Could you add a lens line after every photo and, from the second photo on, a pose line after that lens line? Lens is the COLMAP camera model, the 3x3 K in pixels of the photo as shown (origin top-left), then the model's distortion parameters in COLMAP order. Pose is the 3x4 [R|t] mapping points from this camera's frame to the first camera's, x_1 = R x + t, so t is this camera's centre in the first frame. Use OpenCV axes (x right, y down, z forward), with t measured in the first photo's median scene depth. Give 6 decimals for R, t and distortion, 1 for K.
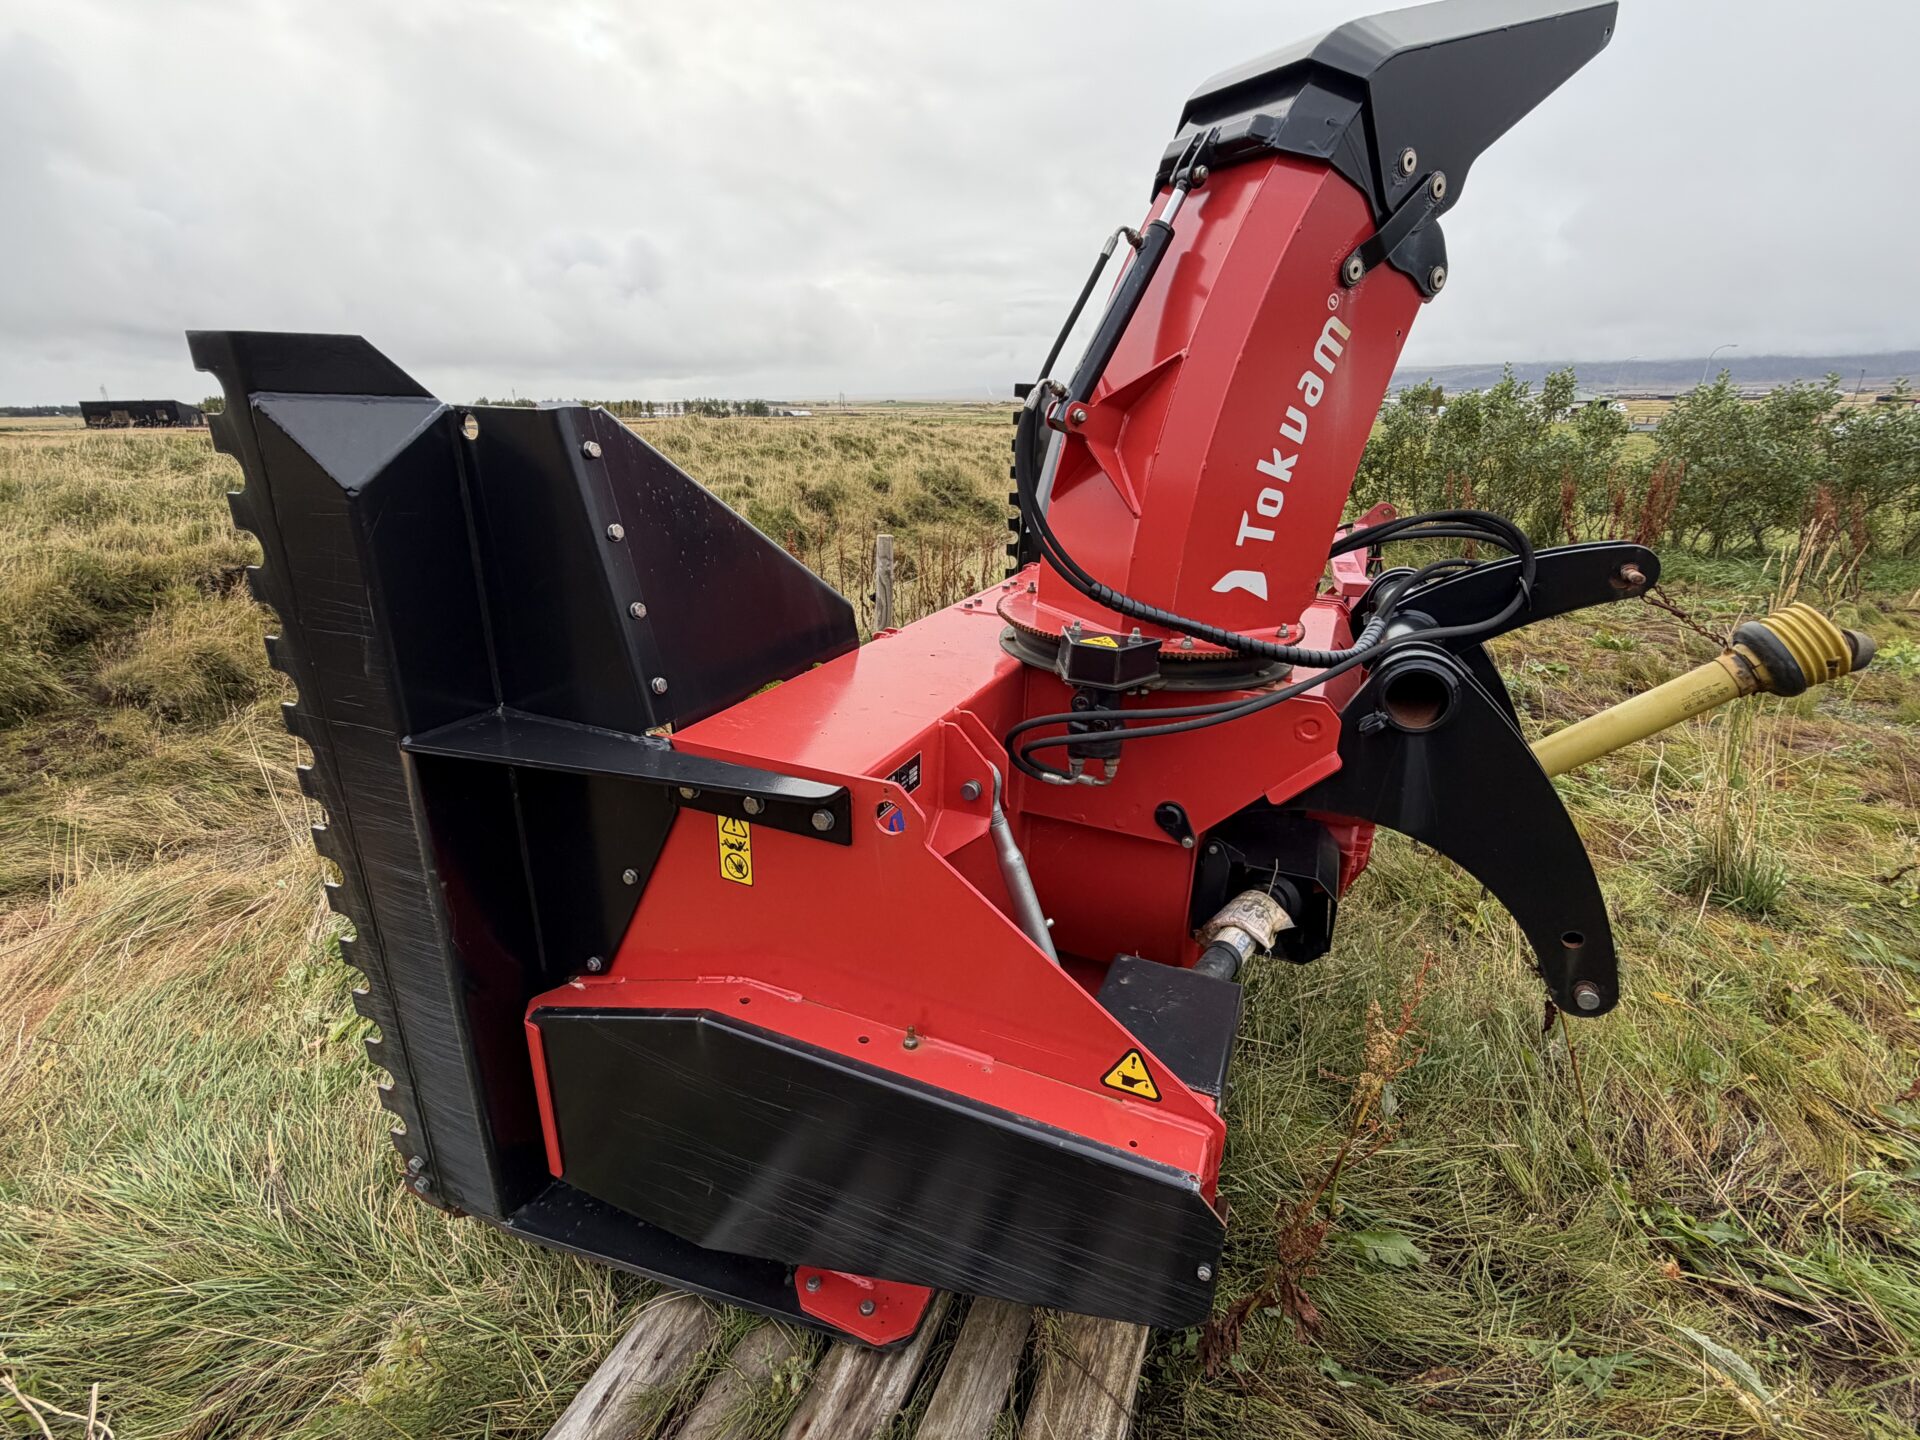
lens RADIAL K [[890.3, 0, 957.3], [0, 890.3, 713.8], [0, 0, 1]] dist [-0.004127, 0.001292]
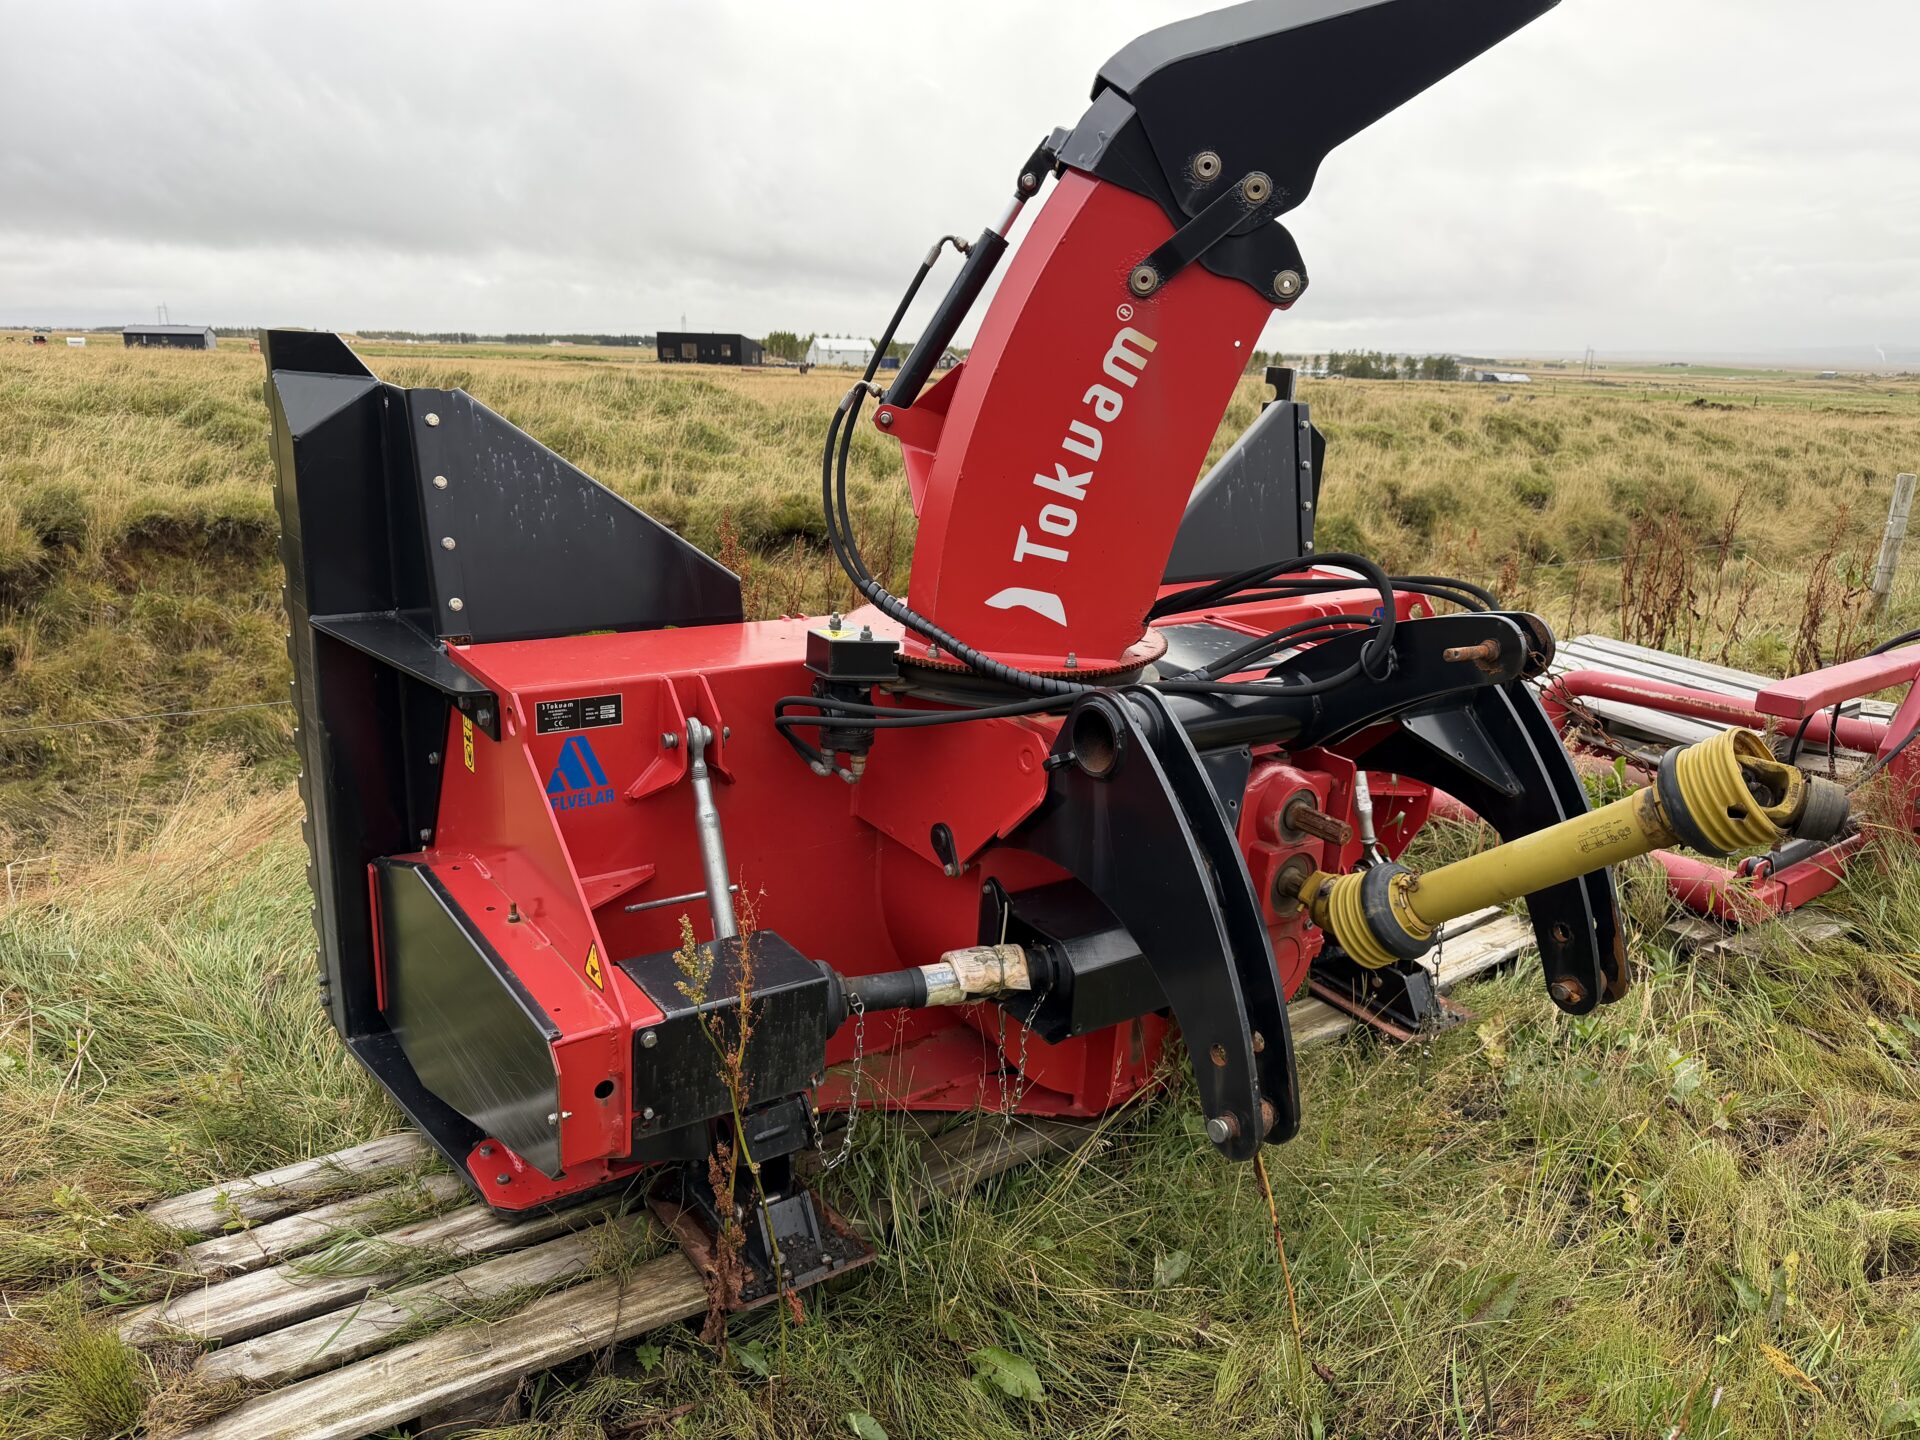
lens RADIAL K [[1344.2, 0, 961.1], [0, 1344.2, 719.7], [0, 0, 1]] dist [0.047883, -0.007962]
pose [[0.856889, 0.165433, -0.488234, 0.991401], [-0.201350, 0.979282, -0.021566, 0.018435], [0.474551, 0.116786, 0.872446, -0.255199]]
